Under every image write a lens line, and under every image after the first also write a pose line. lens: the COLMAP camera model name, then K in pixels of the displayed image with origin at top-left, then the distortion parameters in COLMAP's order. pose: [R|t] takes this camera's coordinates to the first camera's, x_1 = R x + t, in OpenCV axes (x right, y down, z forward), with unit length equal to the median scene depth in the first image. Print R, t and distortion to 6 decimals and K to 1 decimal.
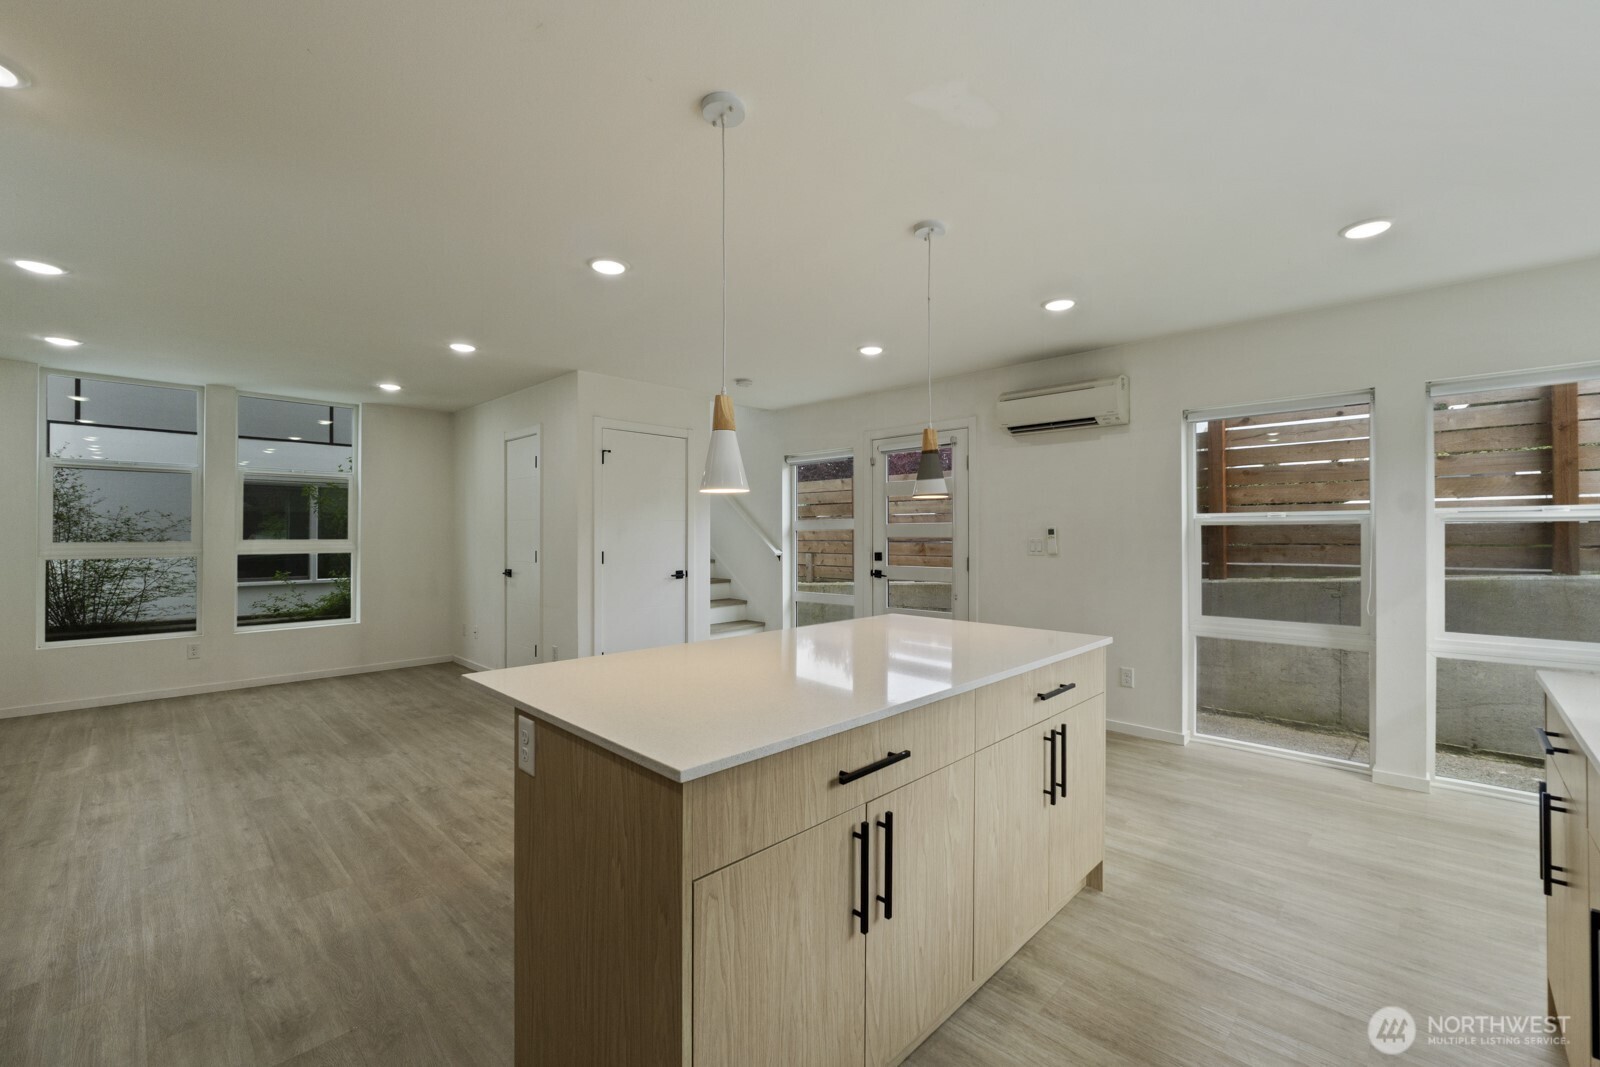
lens RADIAL K [[676.1, 0, 798.5], [0, 676.1, 532.3], [0, 0, 1]] dist [-0.012554, -0.000367]
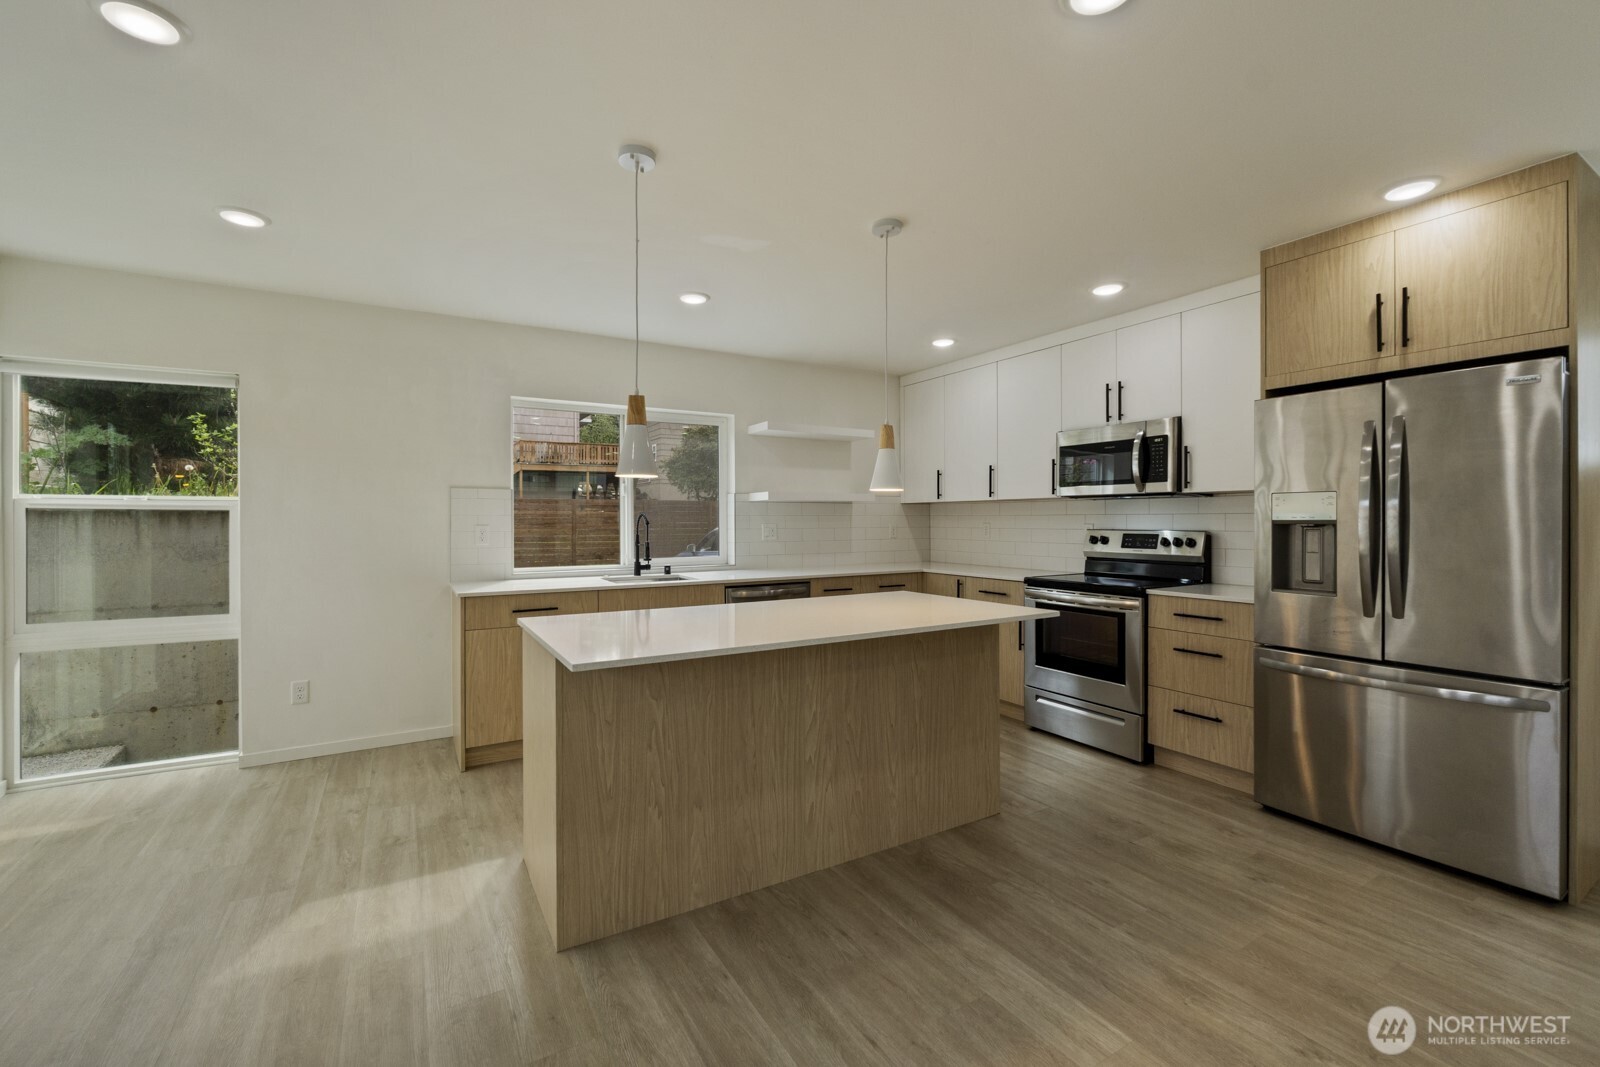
lens RADIAL K [[676.1, 0, 801.1], [0, 676.1, 520.1], [0, 0, 1]] dist [-0.012554, -0.000367]
pose [[-0.965023, 0.003154, 0.262148, -0.234650], [0.002893, 0.999995, -0.001381, 0.004123], [-0.262151, -0.000574, -0.965027, 1.833553]]
